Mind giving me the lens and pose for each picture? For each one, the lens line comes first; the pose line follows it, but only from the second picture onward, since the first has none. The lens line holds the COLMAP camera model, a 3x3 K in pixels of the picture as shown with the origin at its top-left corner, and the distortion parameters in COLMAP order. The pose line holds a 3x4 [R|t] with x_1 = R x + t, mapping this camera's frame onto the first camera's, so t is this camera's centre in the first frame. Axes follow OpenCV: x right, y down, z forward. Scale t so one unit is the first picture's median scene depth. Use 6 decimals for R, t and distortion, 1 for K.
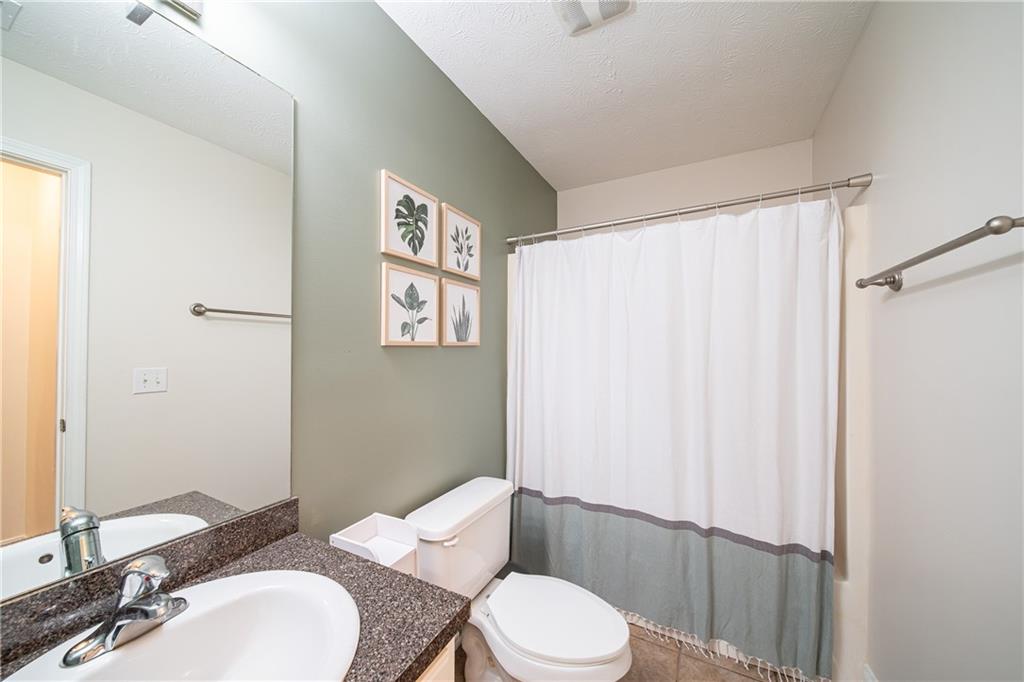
lens RADIAL K [[355.3, 0, 508.6], [0, 355.3, 343.1], [0, 0, 1]] dist [0.000393, -0.002048]
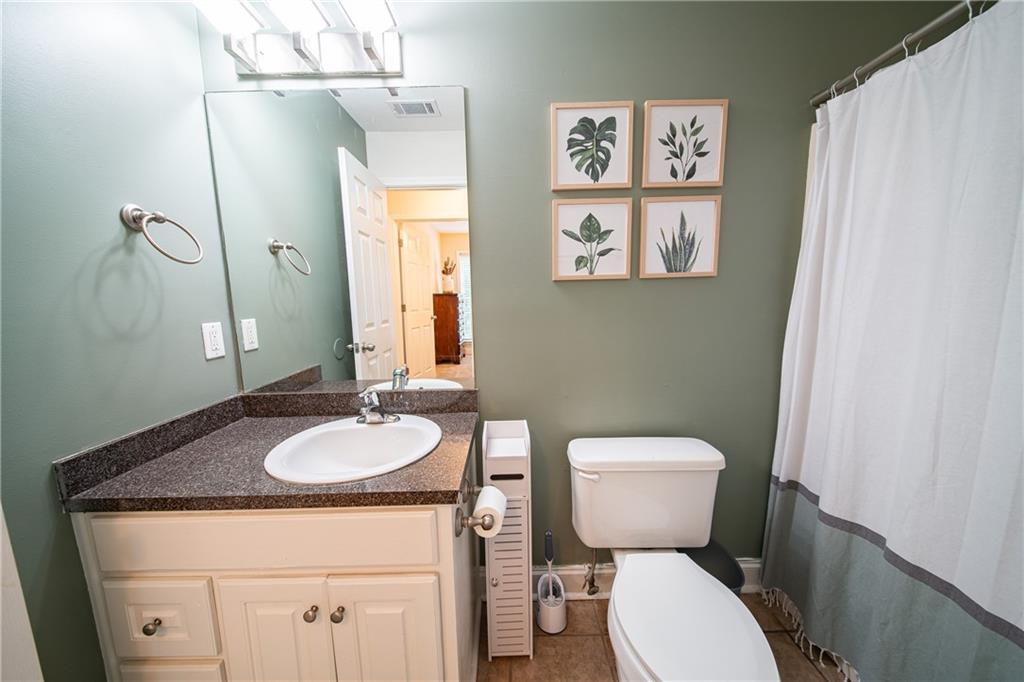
lens RADIAL K [[355.3, 0, 508.6], [0, 355.3, 343.1], [0, 0, 1]] dist [0.000393, -0.002048]
pose [[0.481514, 0.110682, -0.869421, 0.486268], [0.033114, 0.988988, 0.144243, 0.030844], [0.875813, -0.098246, 0.472546, 0.311417]]
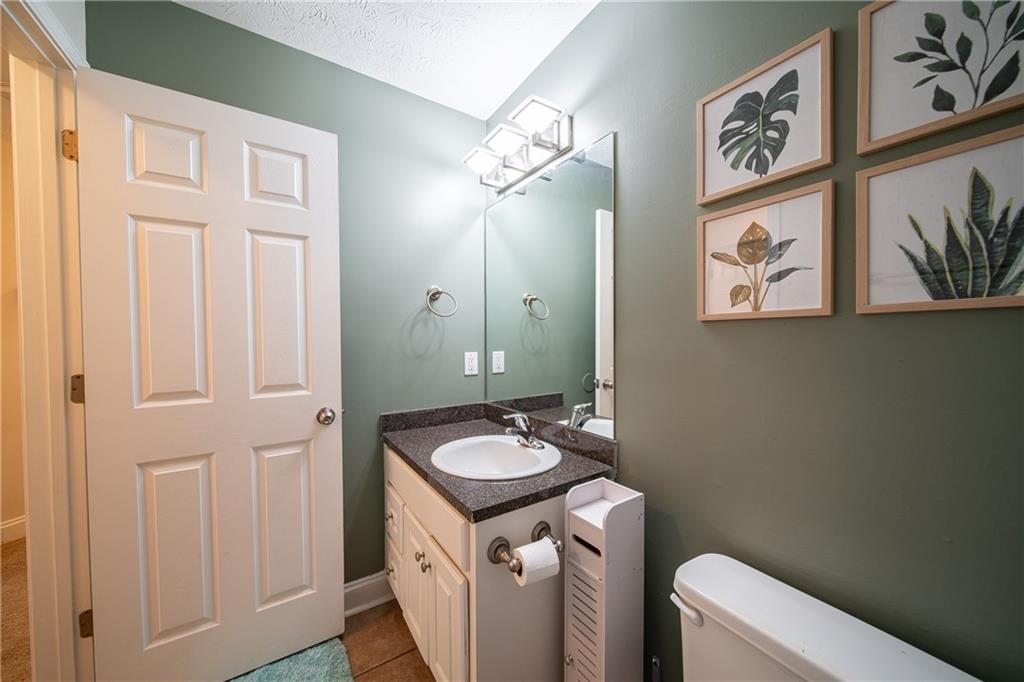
lens RADIAL K [[355.3, 0, 508.6], [0, 355.3, 343.1], [0, 0, 1]] dist [0.000393, -0.002048]
pose [[-0.467971, 0.017059, -0.883579, 0.509478], [0.018000, 0.999790, 0.009769, 0.037047], [0.883560, -0.011332, -0.468180, 0.887020]]
